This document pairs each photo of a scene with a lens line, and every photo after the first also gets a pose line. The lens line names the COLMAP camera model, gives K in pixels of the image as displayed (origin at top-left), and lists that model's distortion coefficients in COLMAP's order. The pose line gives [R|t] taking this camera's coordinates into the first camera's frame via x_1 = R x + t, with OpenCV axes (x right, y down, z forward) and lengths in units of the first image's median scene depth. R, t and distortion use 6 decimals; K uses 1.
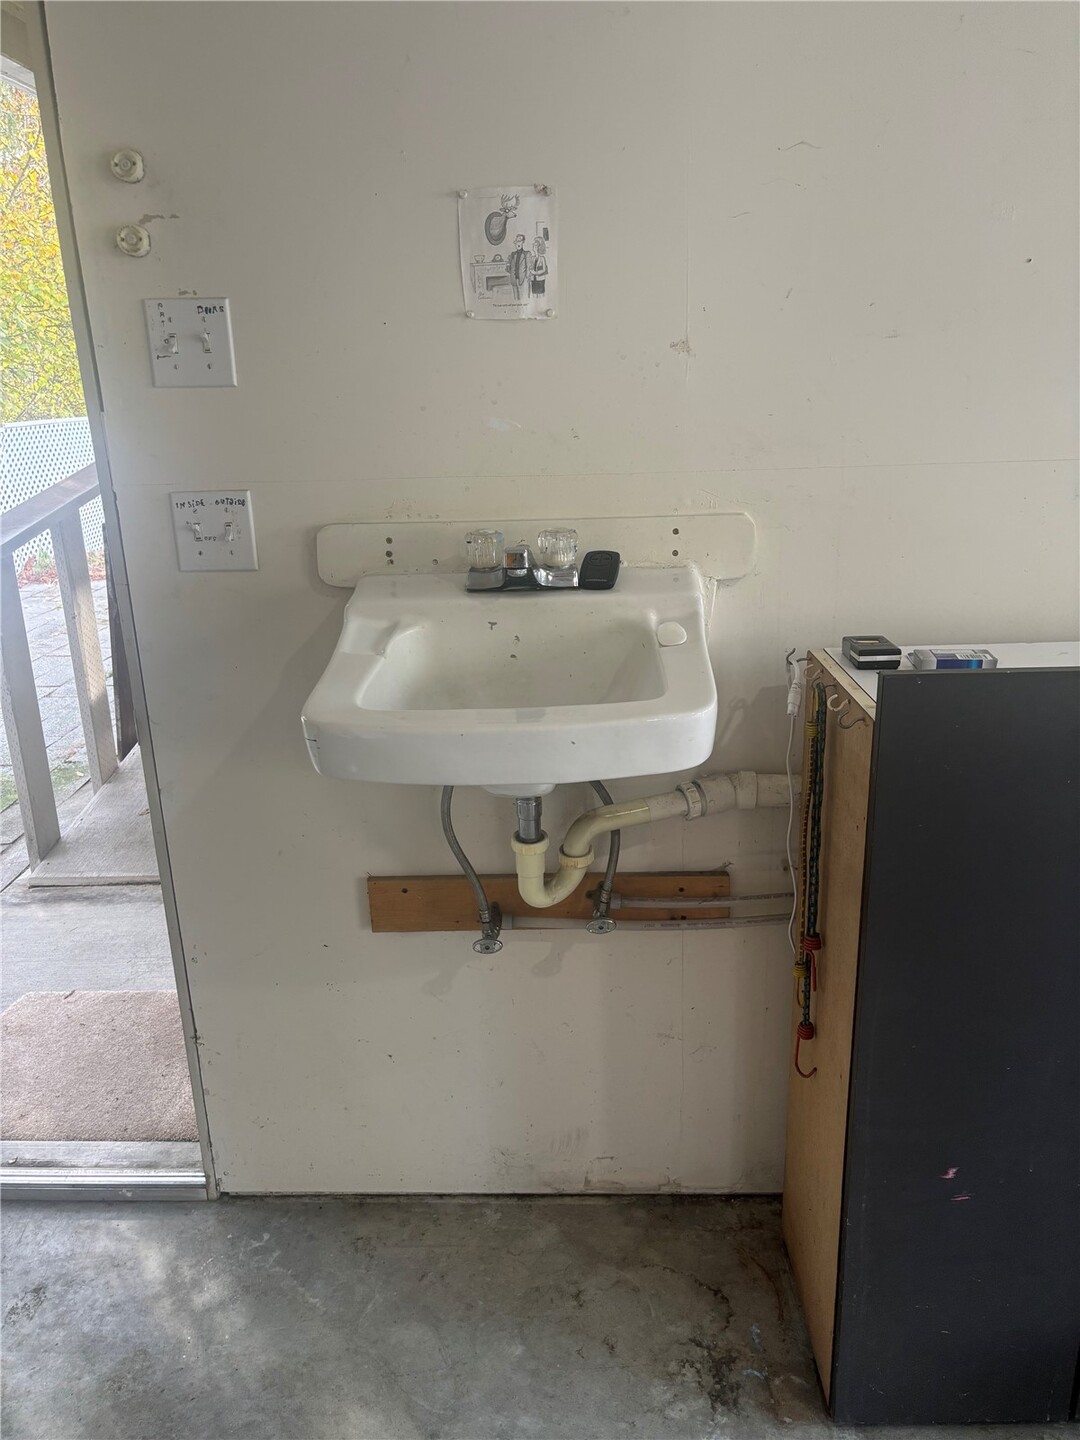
lens RADIAL K [[1081.3, 0, 540.0], [0, 1081.3, 719.5], [0, 0, 1]] dist [0.008416, -0.023374]
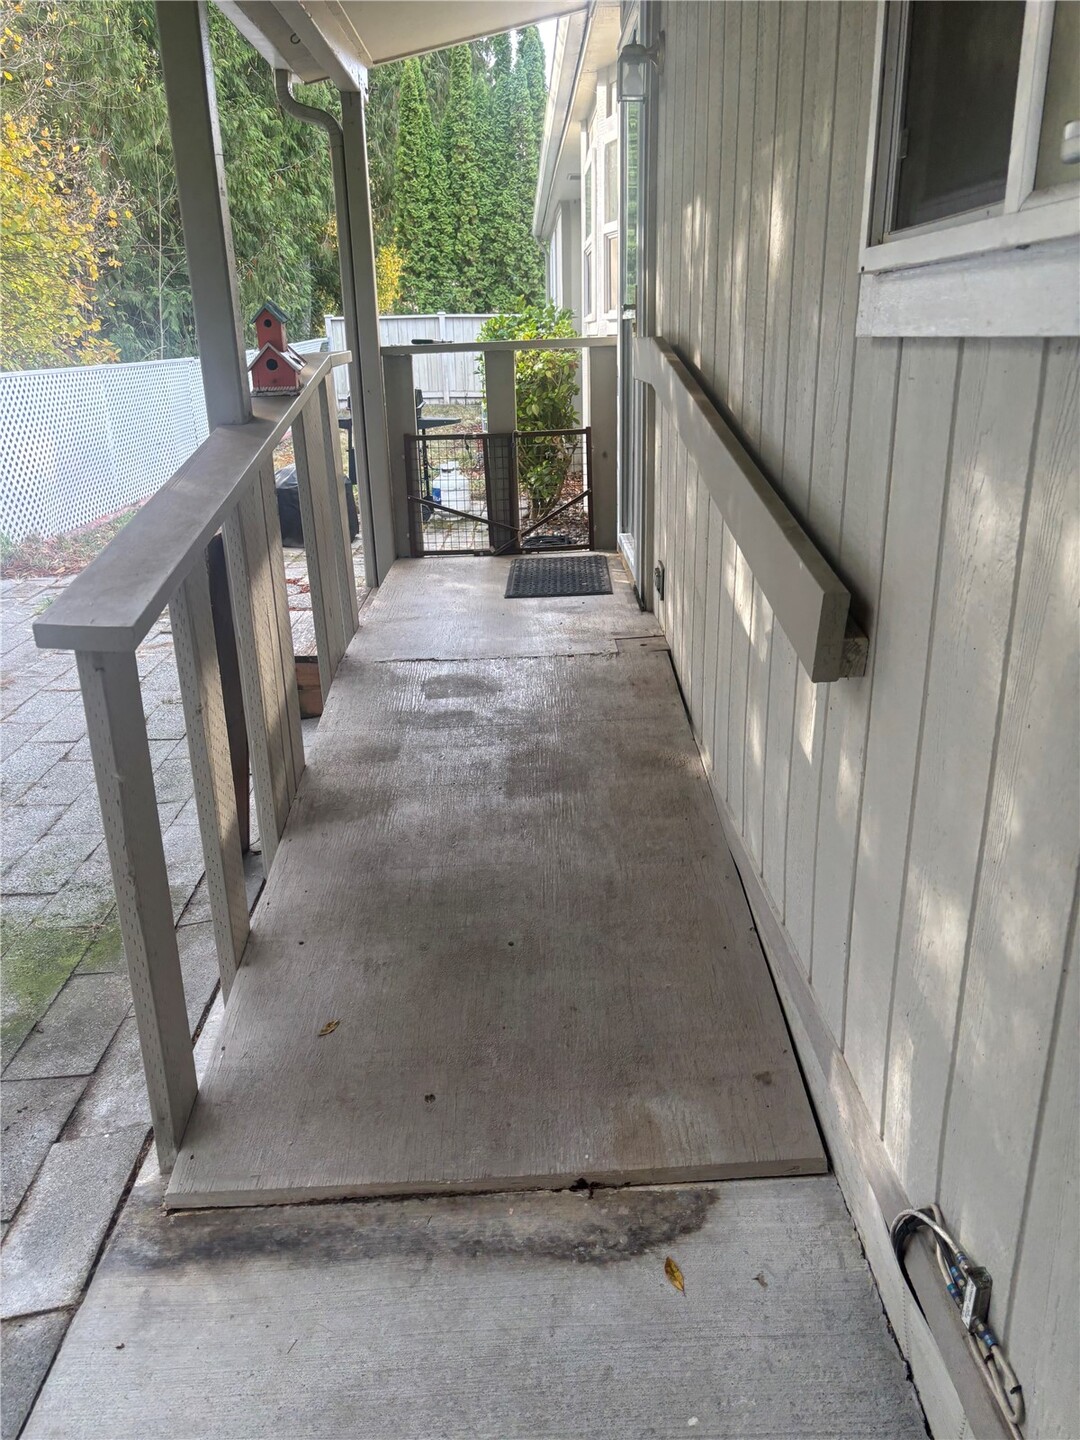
lens RADIAL K [[1081.3, 0, 544.4], [0, 1081.3, 720.8], [0, 0, 1]] dist [0.008416, -0.023374]
pose [[0.997548, -0.015731, 0.068198, -0.302895], [0.013141, 0.999181, 0.038261, -0.117130], [-0.068744, -0.037271, 0.996938, 0.423160]]
